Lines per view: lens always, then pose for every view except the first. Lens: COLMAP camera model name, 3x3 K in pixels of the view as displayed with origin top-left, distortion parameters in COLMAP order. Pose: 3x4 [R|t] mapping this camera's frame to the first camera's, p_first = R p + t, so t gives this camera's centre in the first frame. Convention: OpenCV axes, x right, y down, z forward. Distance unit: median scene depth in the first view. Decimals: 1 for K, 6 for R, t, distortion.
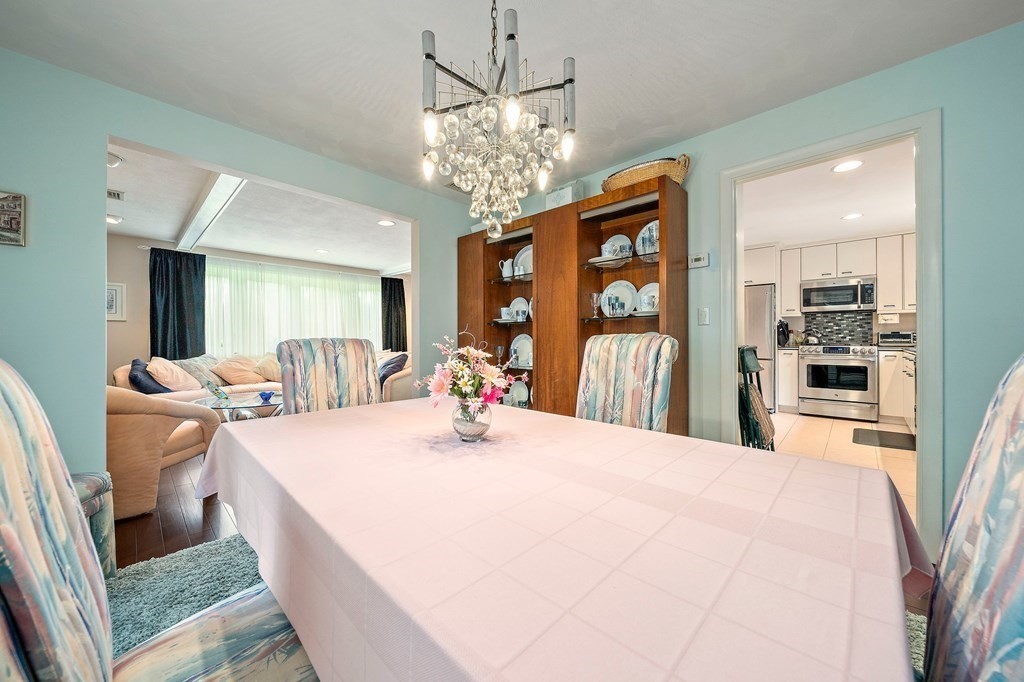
lens RADIAL K [[366.6, 0, 519.3], [0, 366.6, 337.5], [0, 0, 1]] dist [-0.001089, -0.000144]
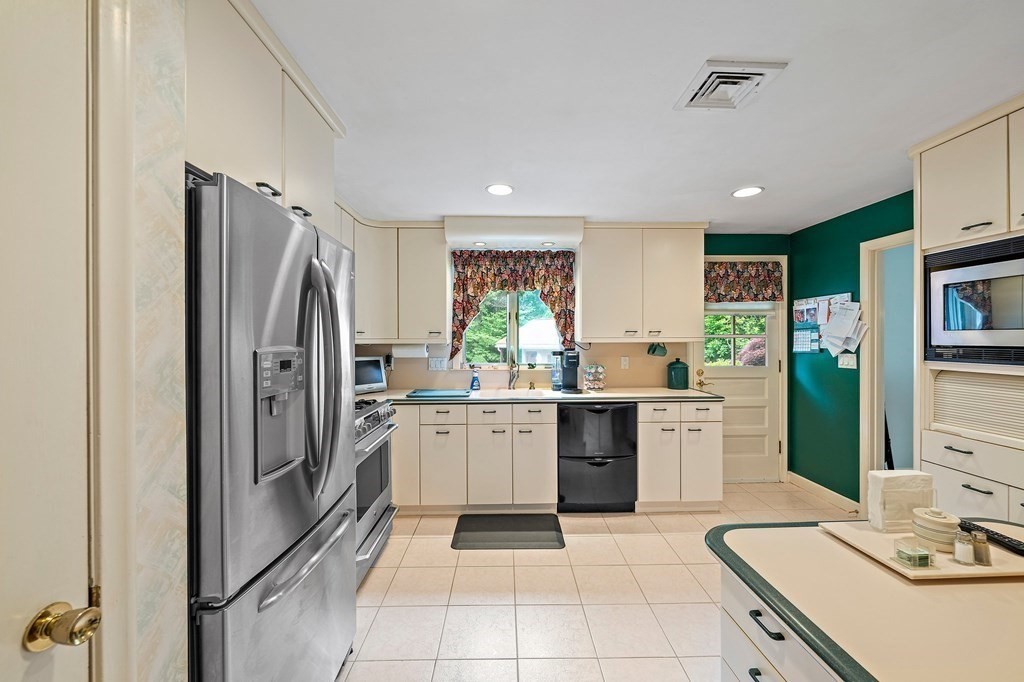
lens RADIAL K [[394.8, 0, 512.0], [0, 394.8, 341.0], [0, 0, 1]] dist [0.000257, 0.000030]
pose [[-0.692439, 0.002062, 0.721473, 0.345998], [0.005758, 0.999980, 0.002668, -0.066605], [-0.721453, 0.006002, -0.692437, 1.164796]]
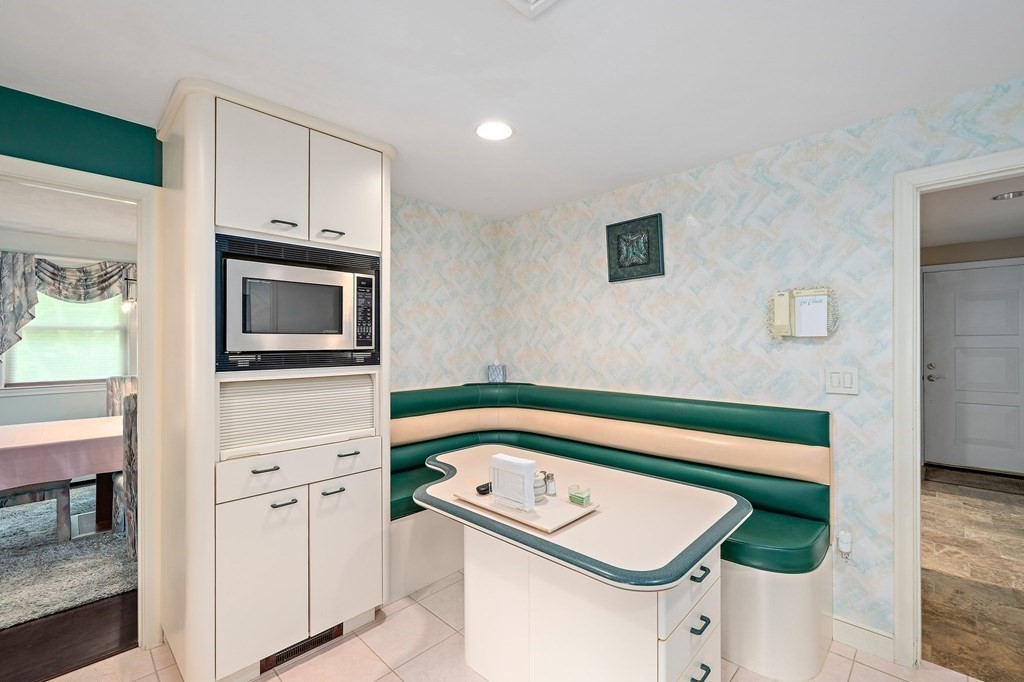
lens RADIAL K [[454.2, 0, 512.0], [0, 454.2, 341.0], [0, 0, 1]] dist [0.001085, 0.000117]
pose [[-0.032807, 0.004504, -0.999452, 0.692361], [0.004108, 0.999982, 0.004372, -0.068001], [0.999453, -0.003962, -0.032825, 0.820304]]
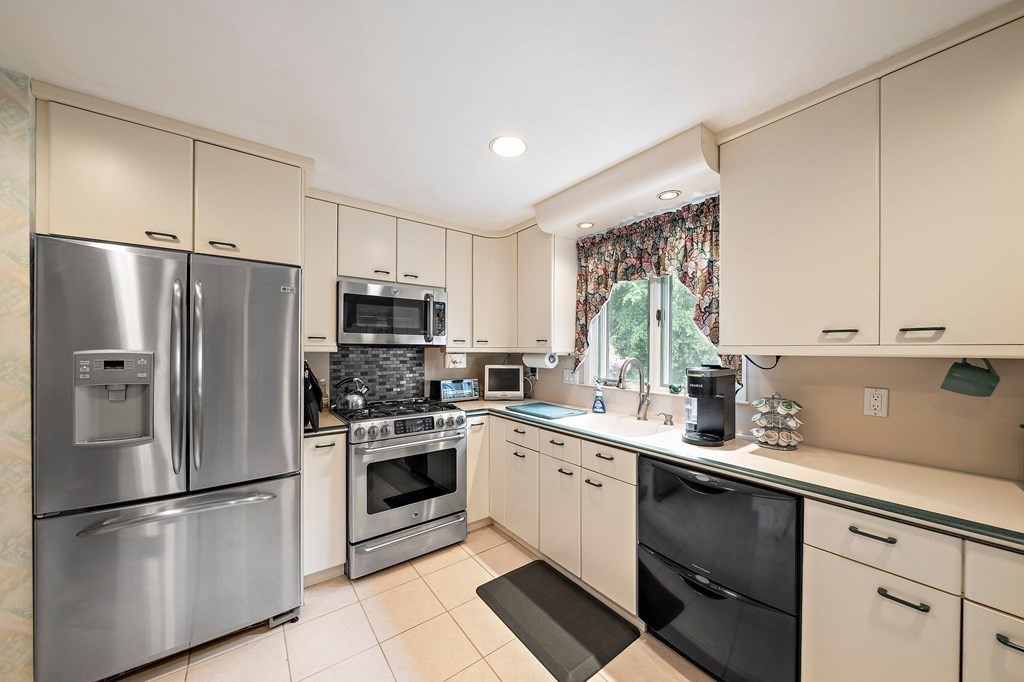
lens RADIAL K [[360.4, 0, 513.8], [0, 360.4, 351.1], [0, 0, 1]] dist [-0.000598, -0.000090]
pose [[0.181031, 0.000731, 0.983477, 0.383140], [-0.003646, 0.999993, -0.000072, -0.063964], [-0.983471, -0.003573, 0.181032, 0.738878]]
